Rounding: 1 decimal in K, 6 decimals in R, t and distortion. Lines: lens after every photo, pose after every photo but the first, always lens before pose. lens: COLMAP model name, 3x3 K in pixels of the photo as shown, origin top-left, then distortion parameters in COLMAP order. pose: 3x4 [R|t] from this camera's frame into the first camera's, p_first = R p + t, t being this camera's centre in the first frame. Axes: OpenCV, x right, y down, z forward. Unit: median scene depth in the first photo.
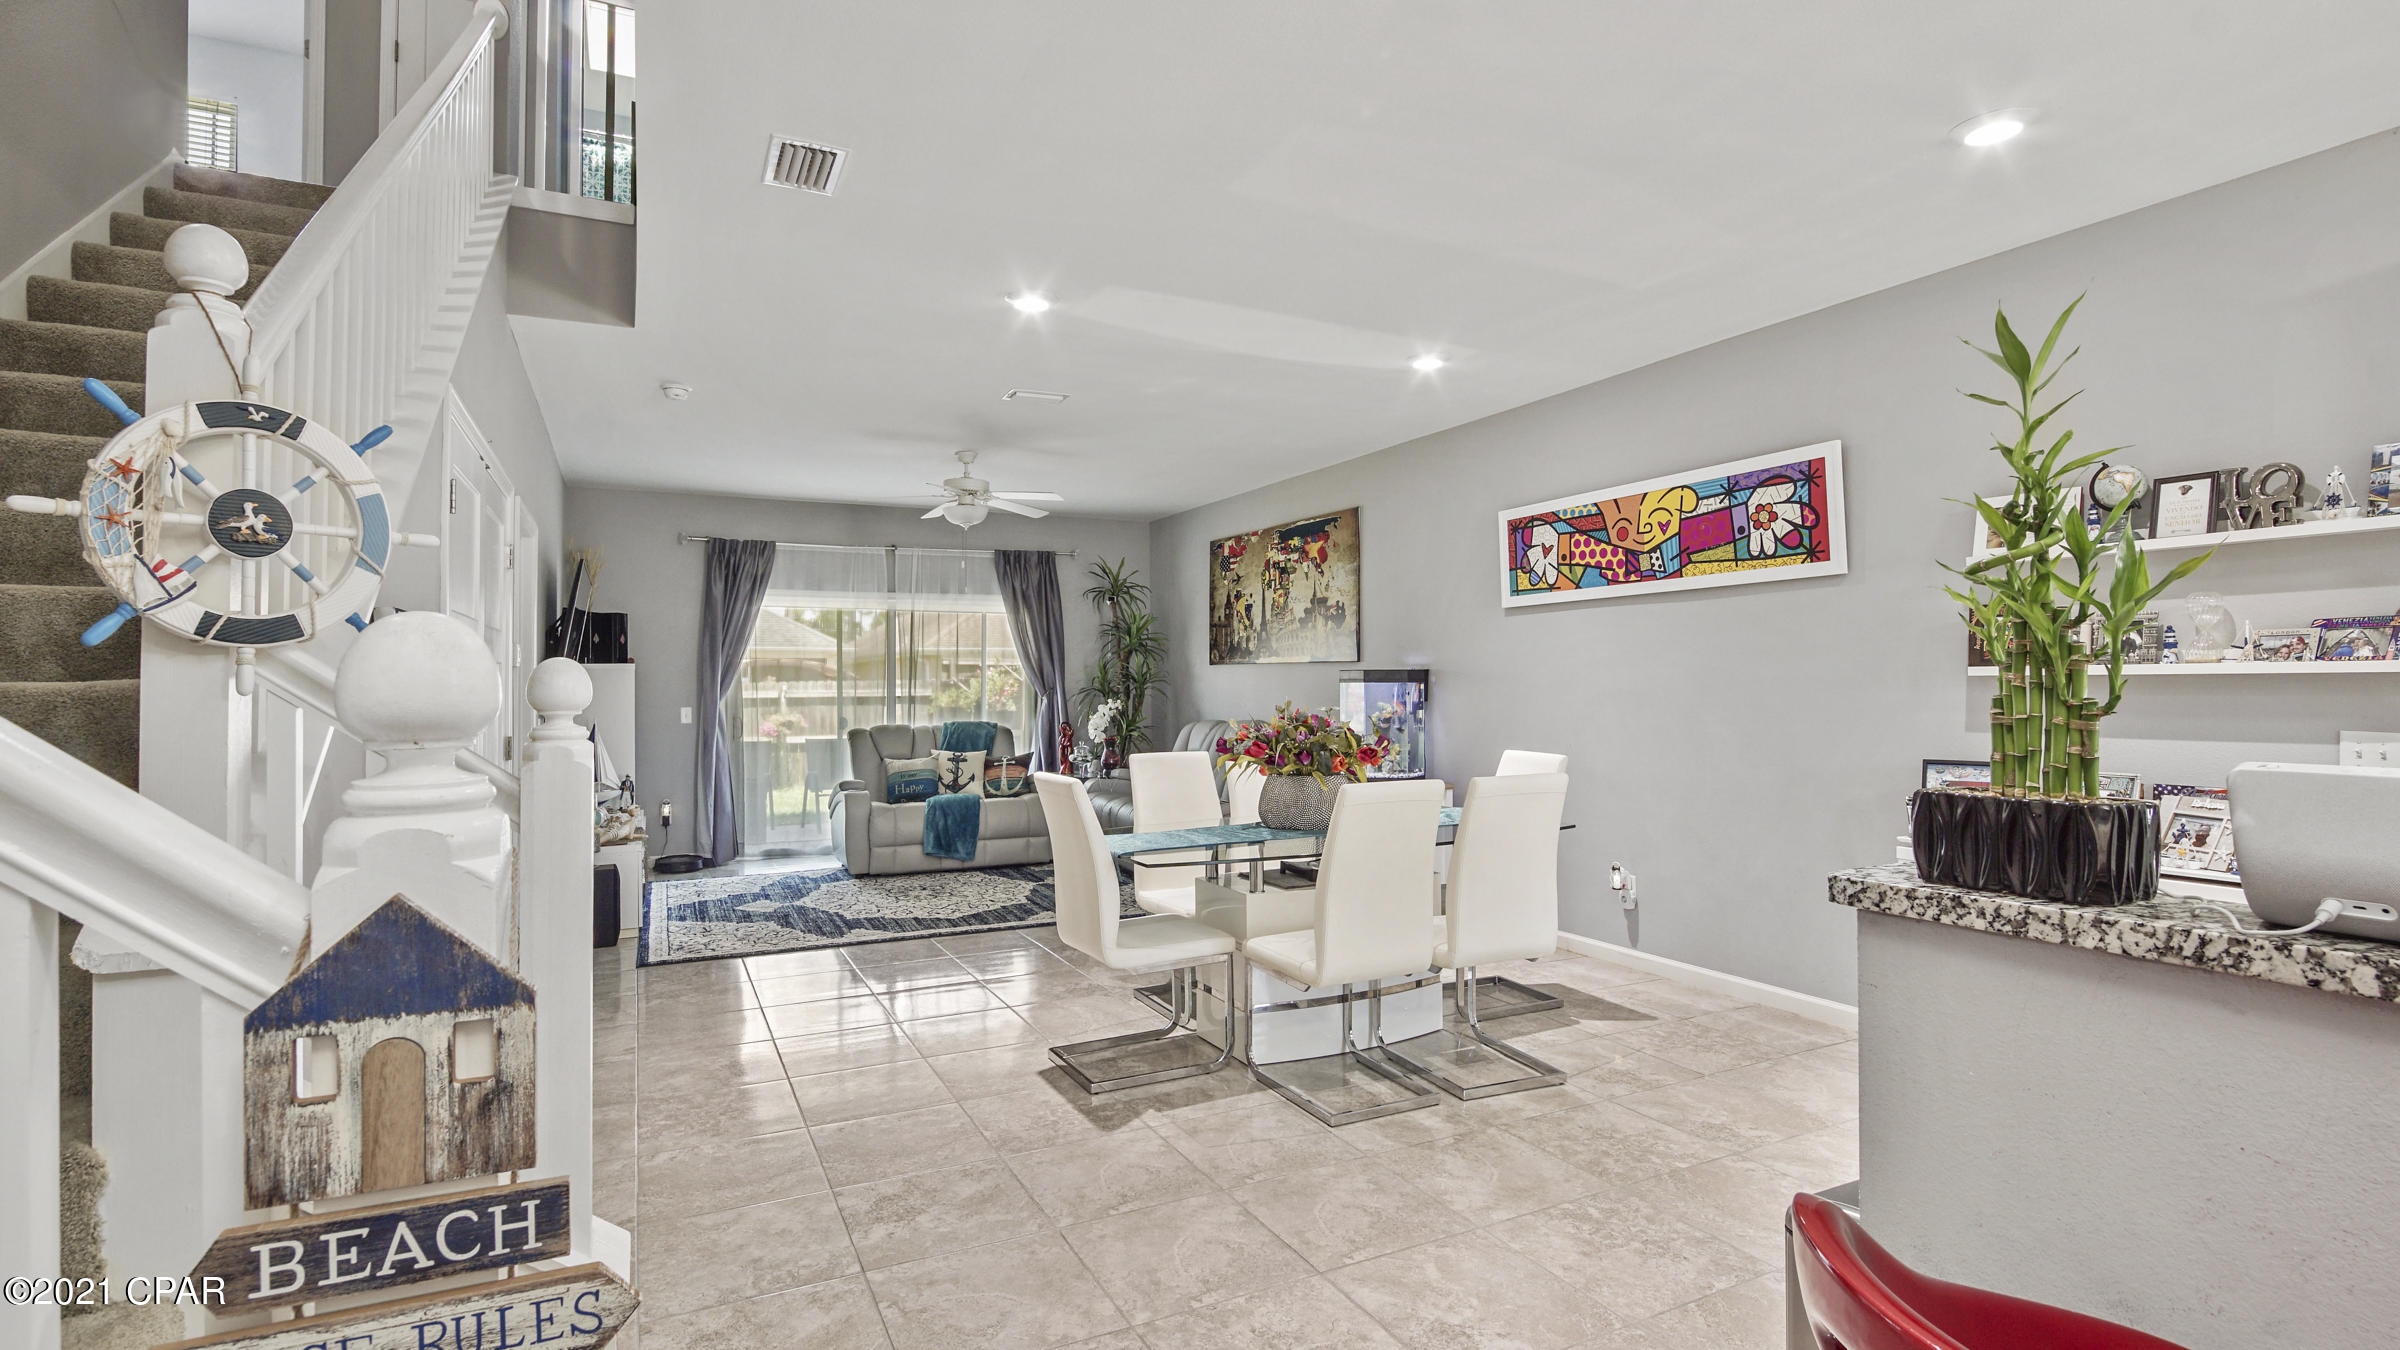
lens RADIAL K [[1121.9, 0, 1169.0], [0, 1121.9, 666.1], [0, 0, 1]] dist [-0.021699, -0.000051]
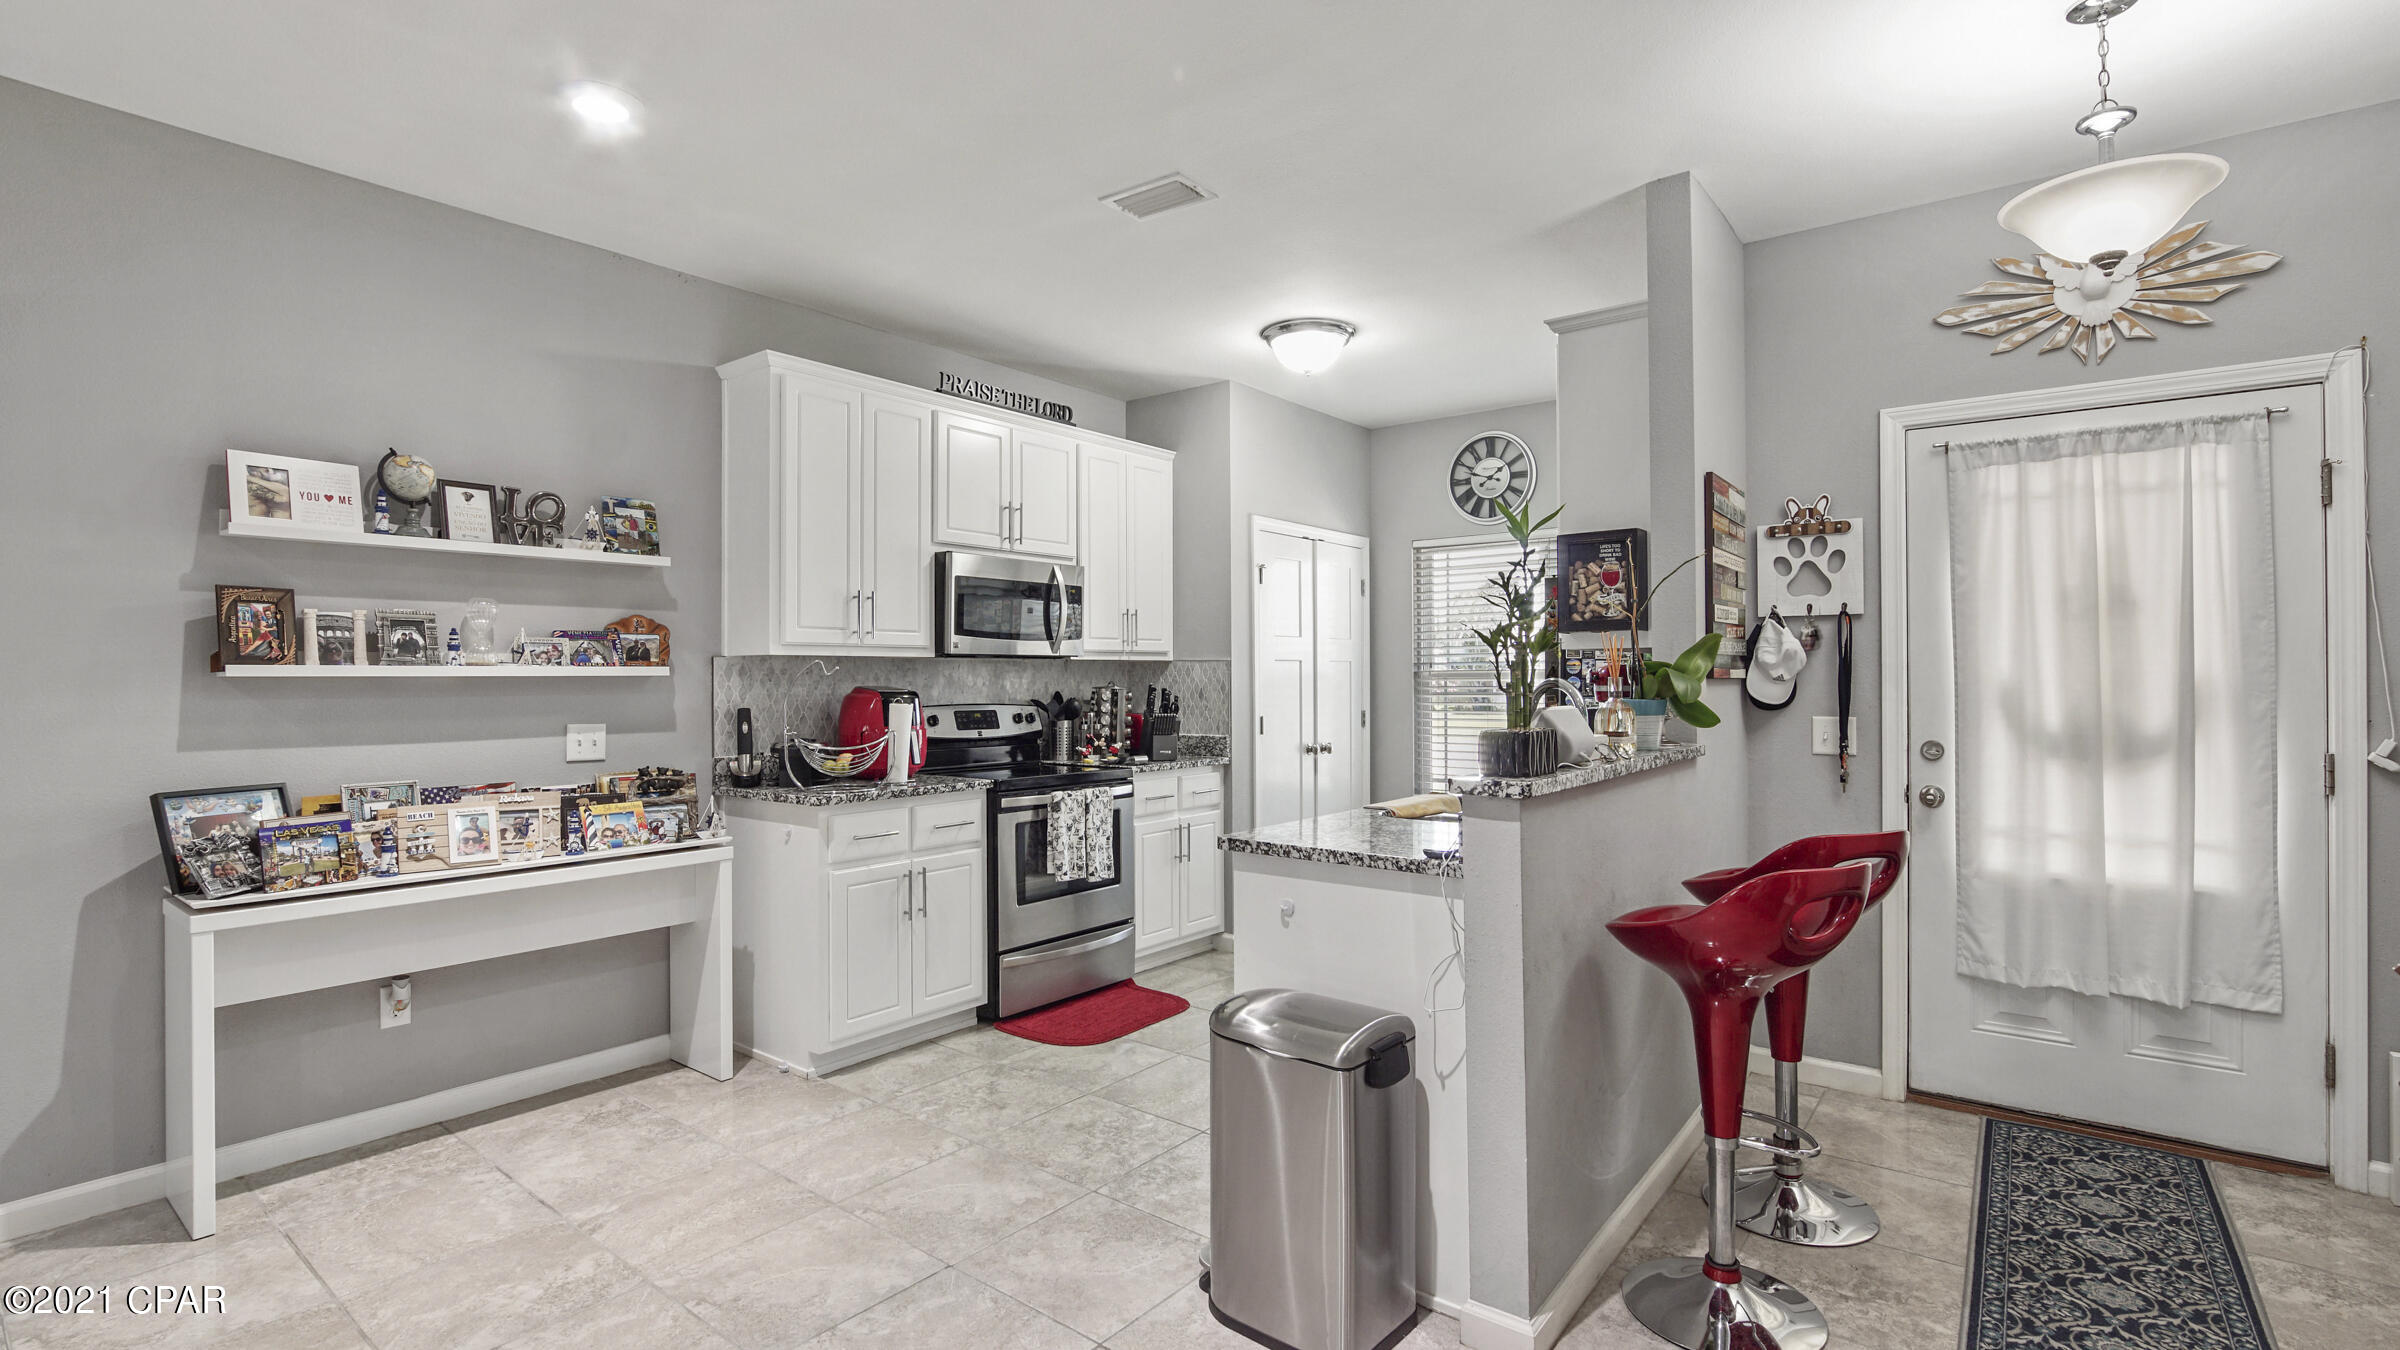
lens RADIAL K [[1070.0, 0, 1178.1], [0, 1070.0, 660.0], [0, 0, 1]] dist [-0.018558, 0.000128]
pose [[-0.433304, 0.016017, 0.901105, -0.105360], [-0.011882, 0.999654, -0.023482, 0.003048], [-0.901169, -0.020881, -0.432964, 0.345212]]
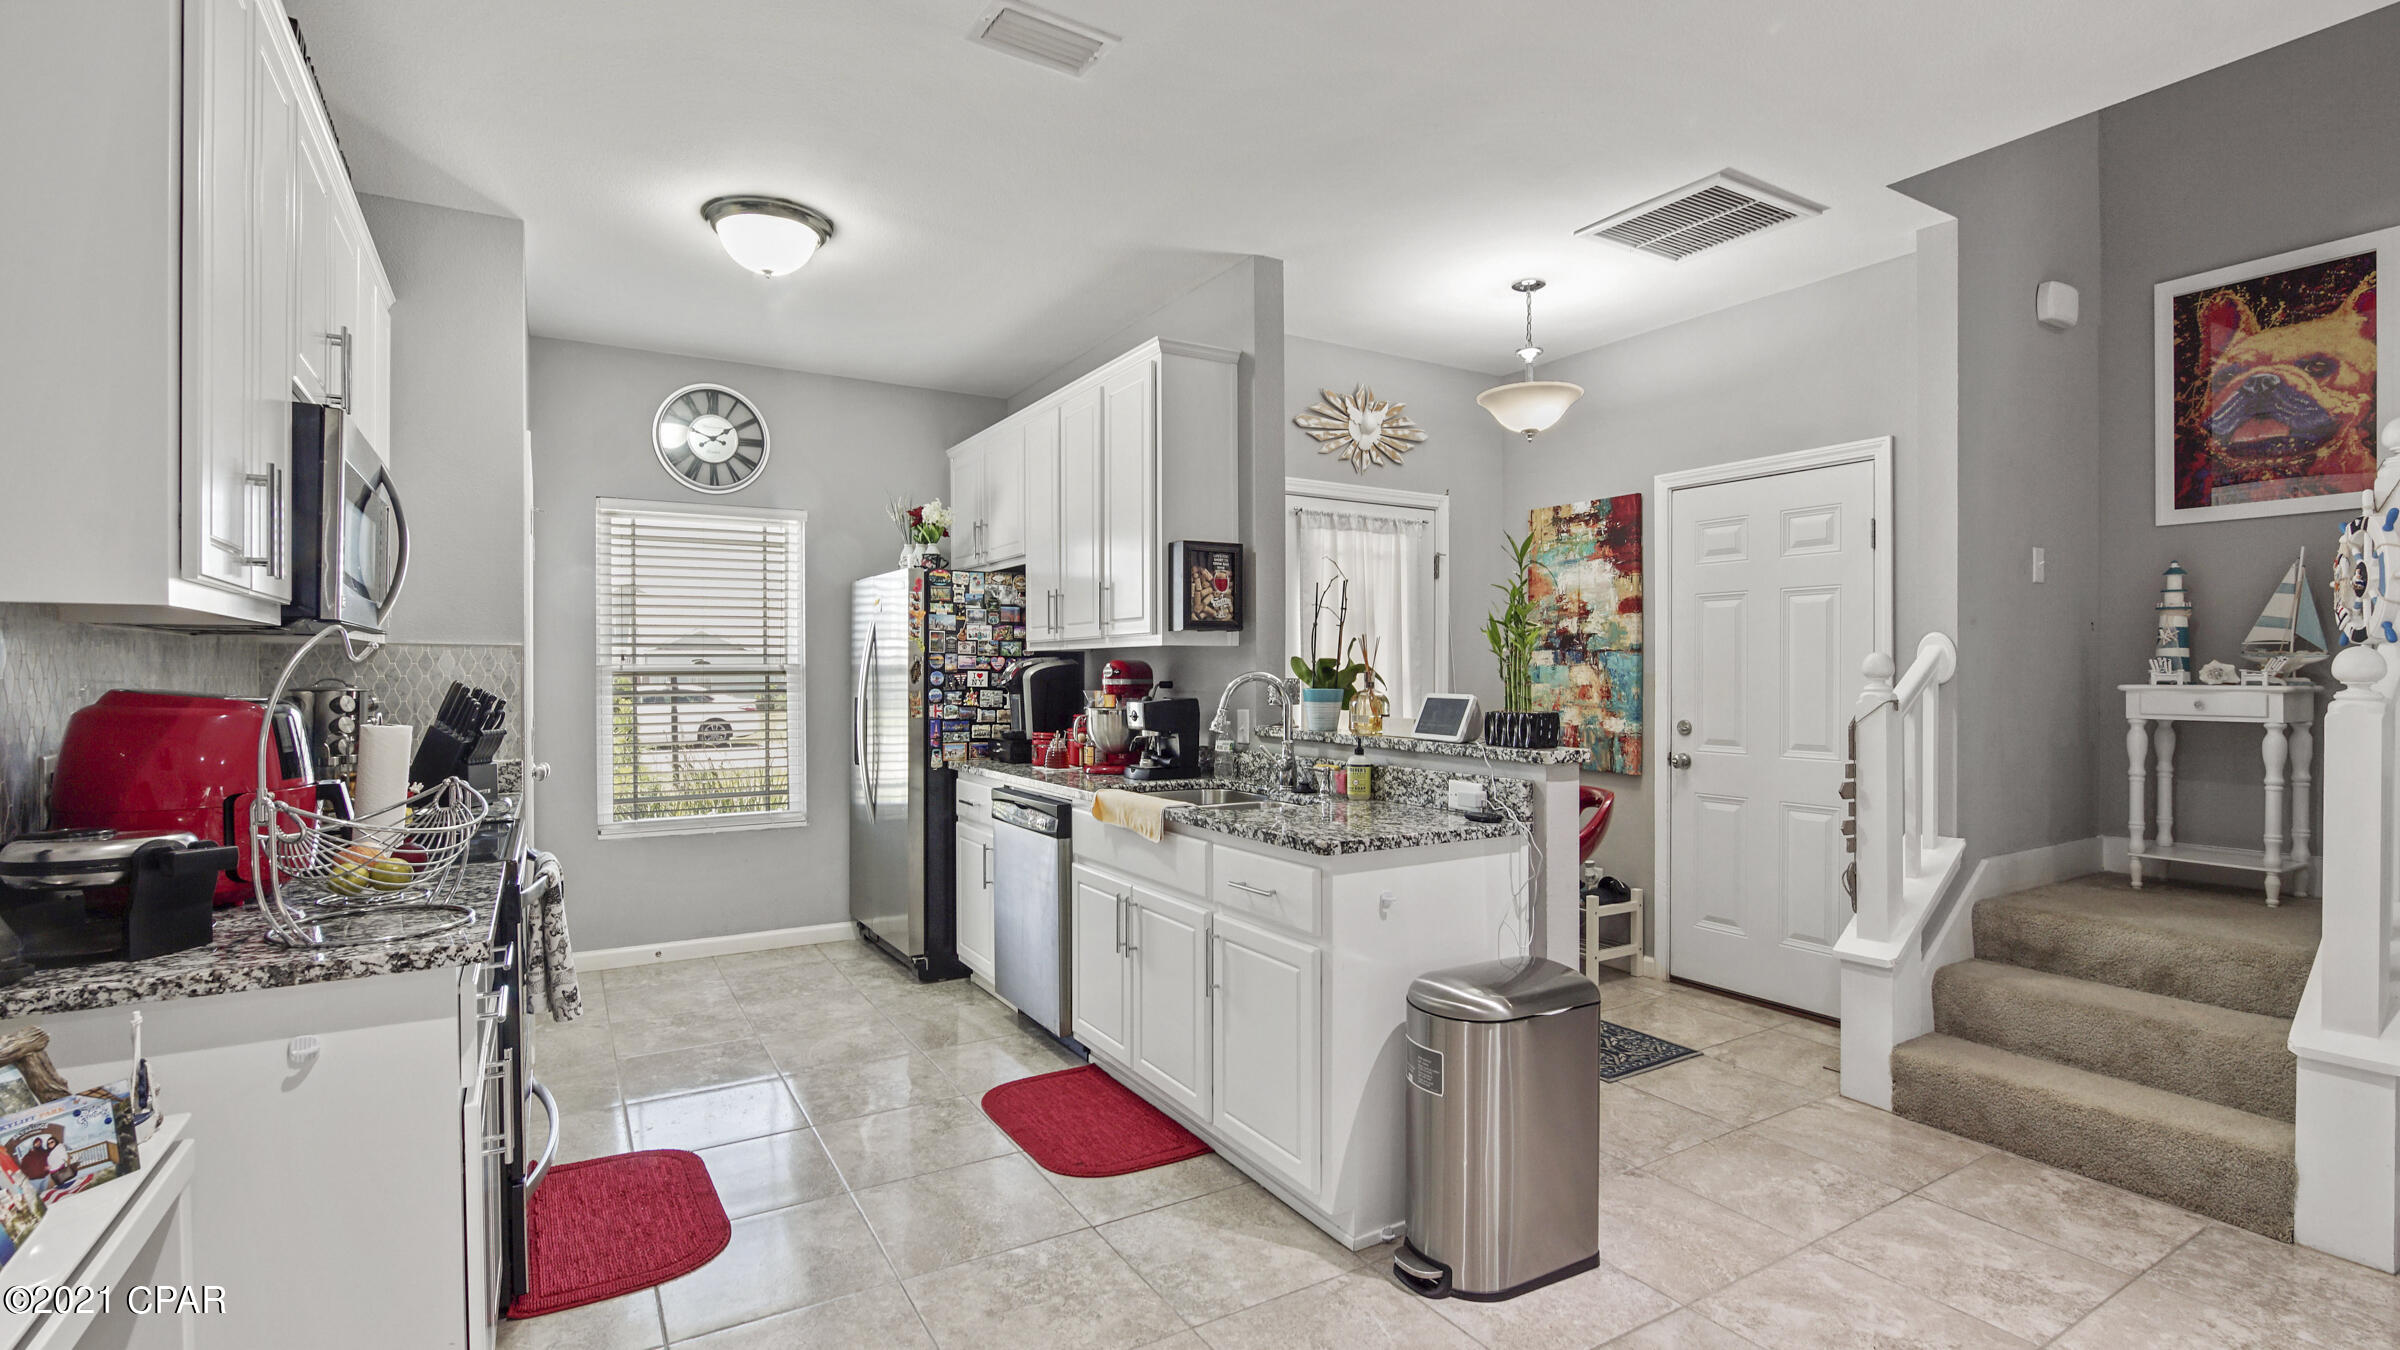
lens RADIAL K [[1087.4, 0, 1202.9], [0, 1087.4, 681.4], [0, 0, 1]] dist [-0.049327, 0.000006]
pose [[-0.994174, 0.004651, -0.107684, 0.245946], [0.005602, 0.999948, -0.008533, 0.006403], [0.107639, -0.009086, -0.994149, 0.487871]]
